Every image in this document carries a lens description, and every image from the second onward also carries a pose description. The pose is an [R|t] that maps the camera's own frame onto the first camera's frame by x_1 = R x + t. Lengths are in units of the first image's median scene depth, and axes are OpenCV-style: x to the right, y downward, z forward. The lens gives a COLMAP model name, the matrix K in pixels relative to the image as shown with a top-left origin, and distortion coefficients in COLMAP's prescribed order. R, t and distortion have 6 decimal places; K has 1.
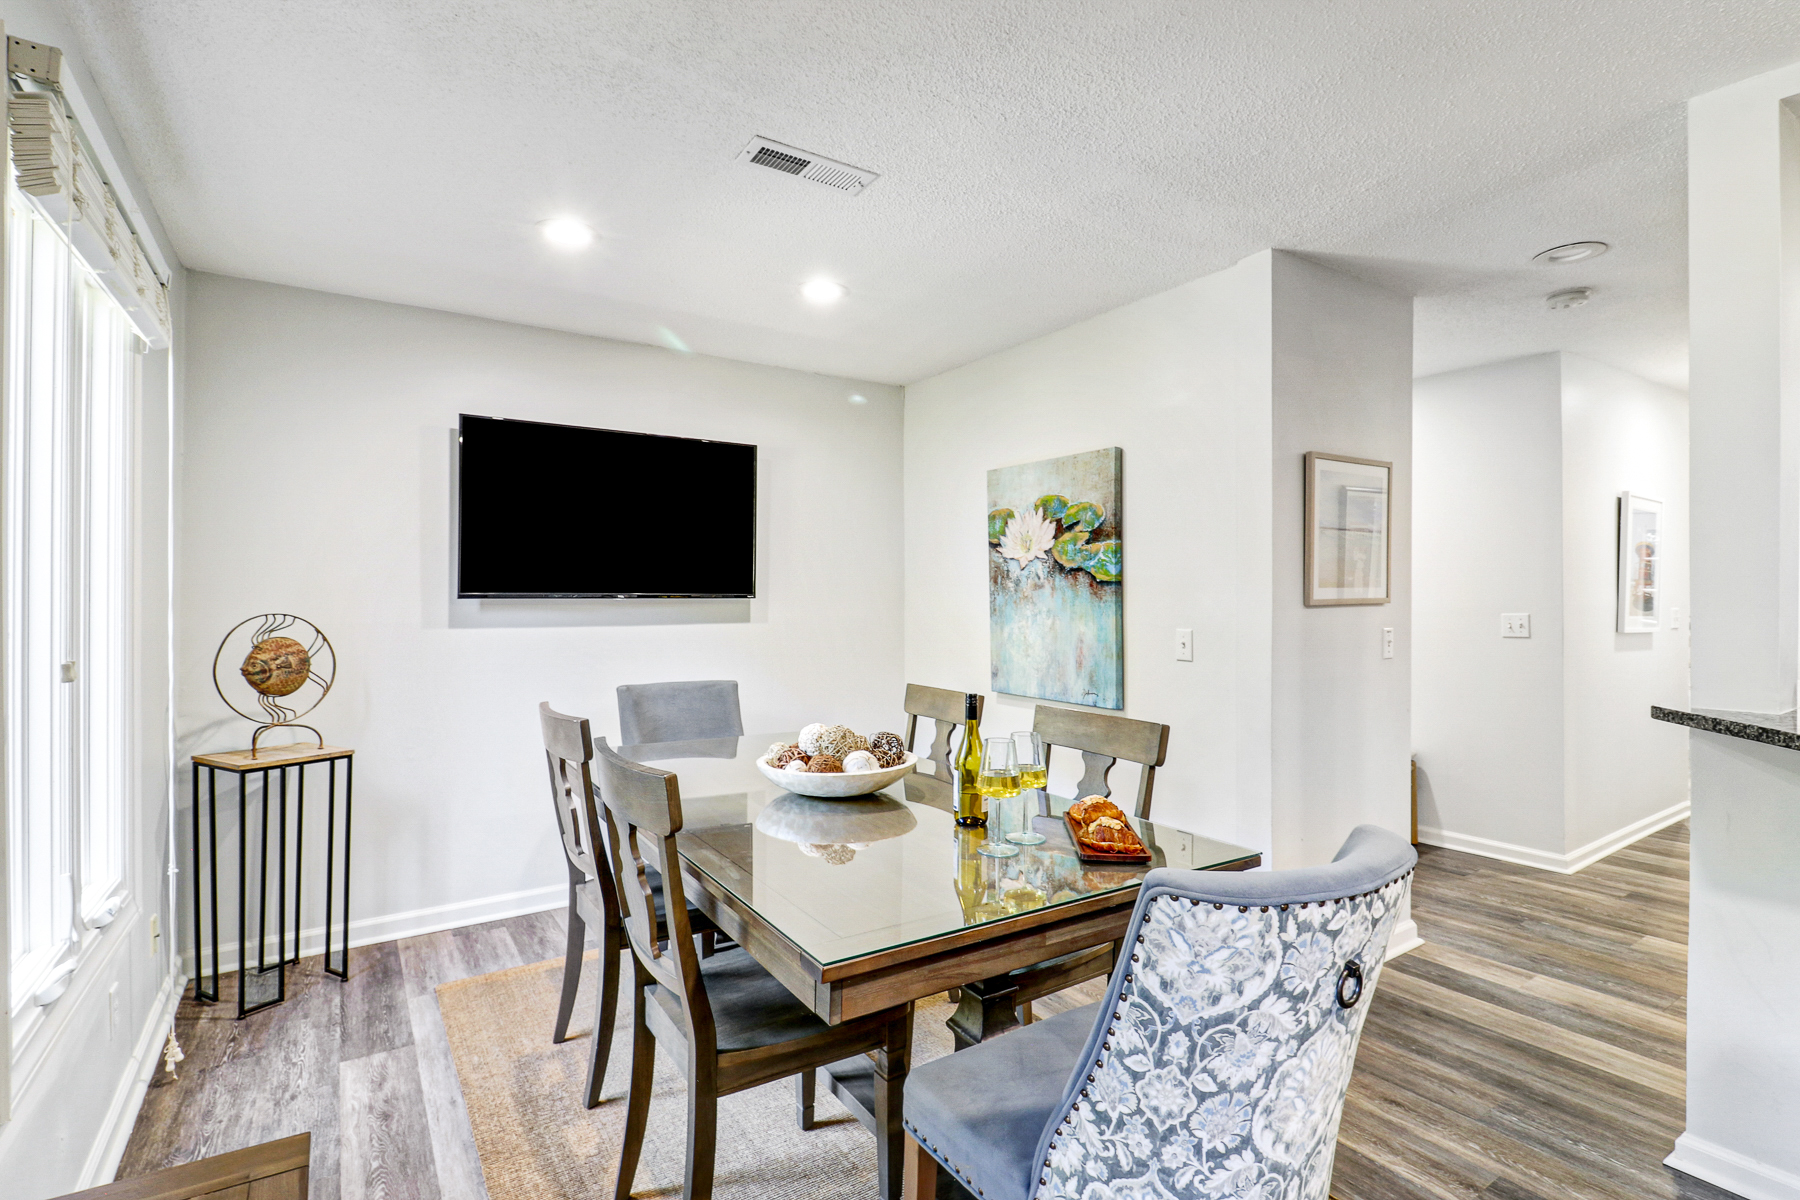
lens RADIAL K [[843.7, 0, 902.7], [0, 843.7, 595.2], [0, 0, 1]] dist [-0.000307, -0.001474]
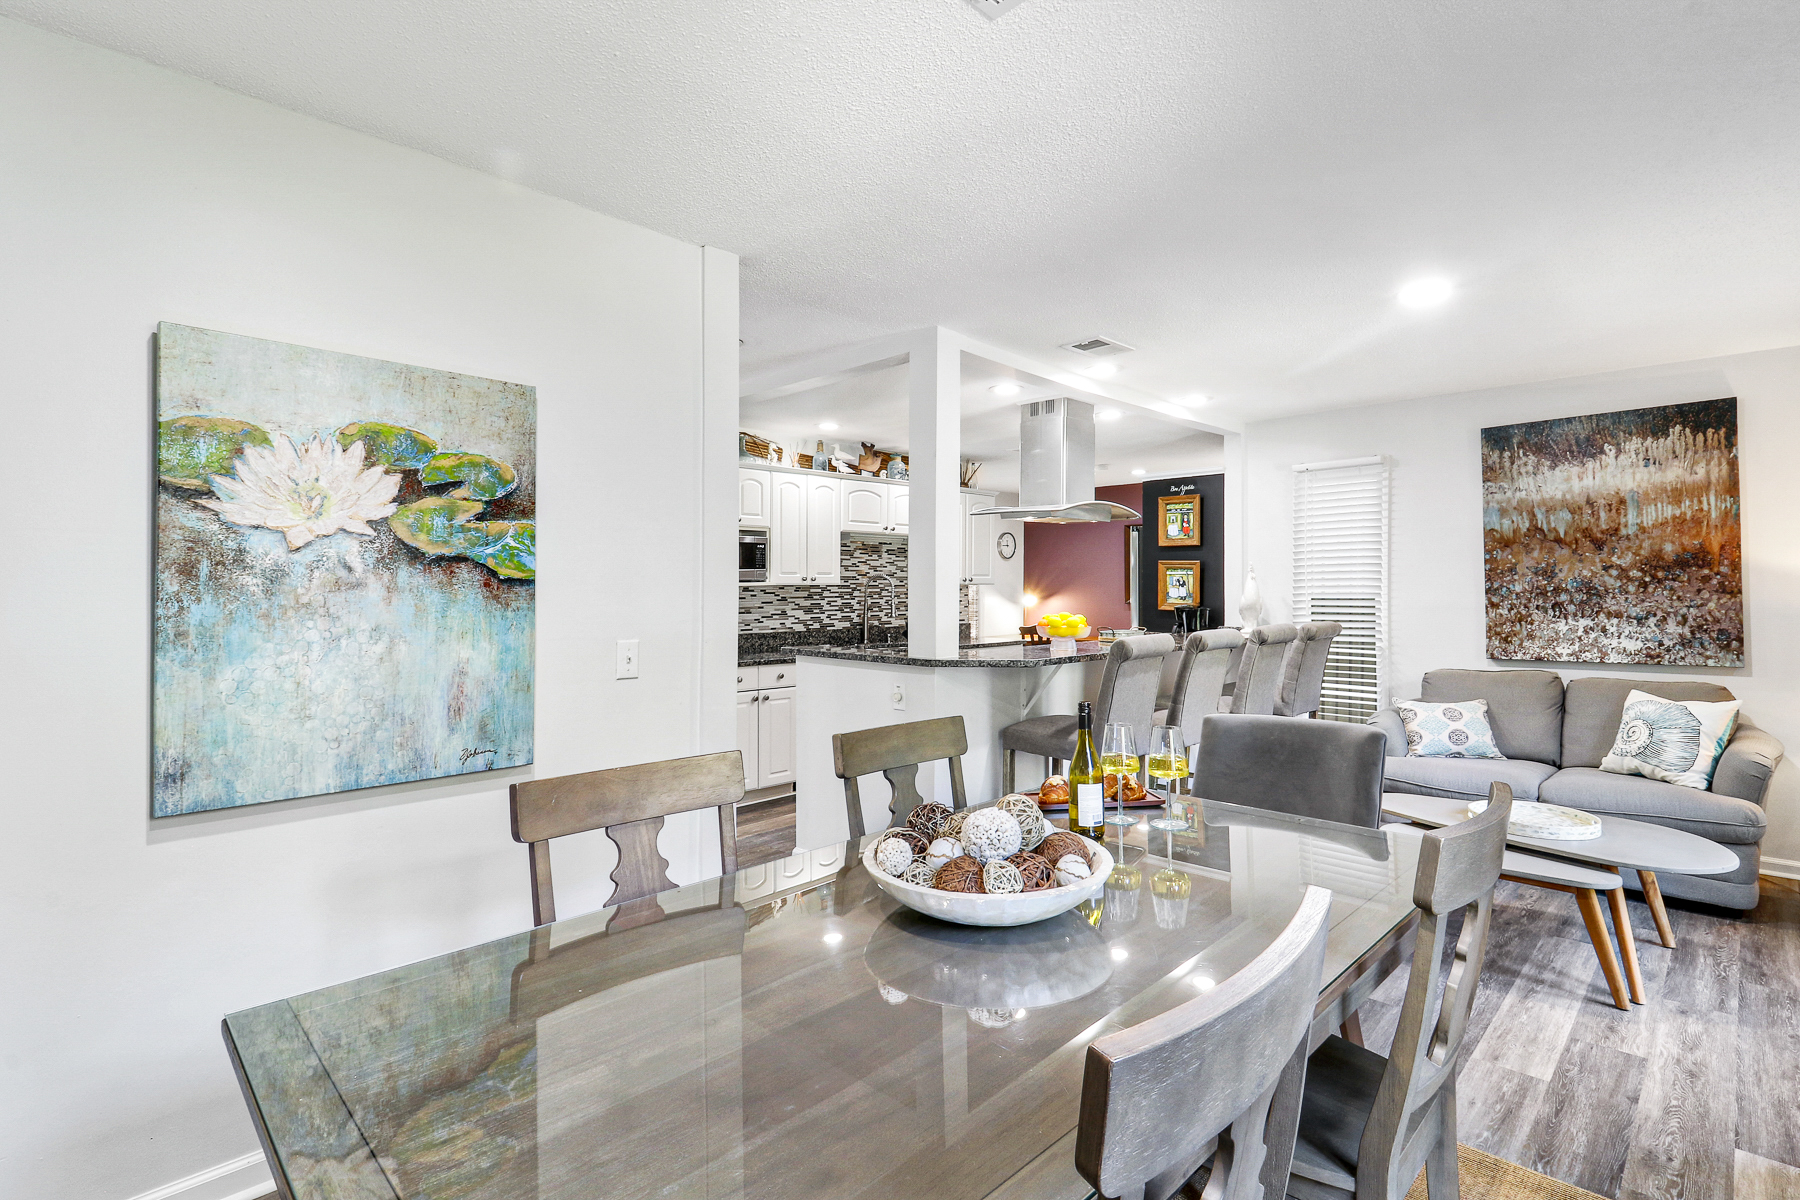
lens RADIAL K [[843.7, 0, 902.6], [0, 843.7, 597.5], [0, 0, 1]] dist [-0.000307, -0.001474]
pose [[-0.203162, -0.003210, 0.979140, -0.460105], [0.003334, 0.999987, 0.003970, -0.003421], [-0.979140, 0.004071, -0.203148, 0.792123]]
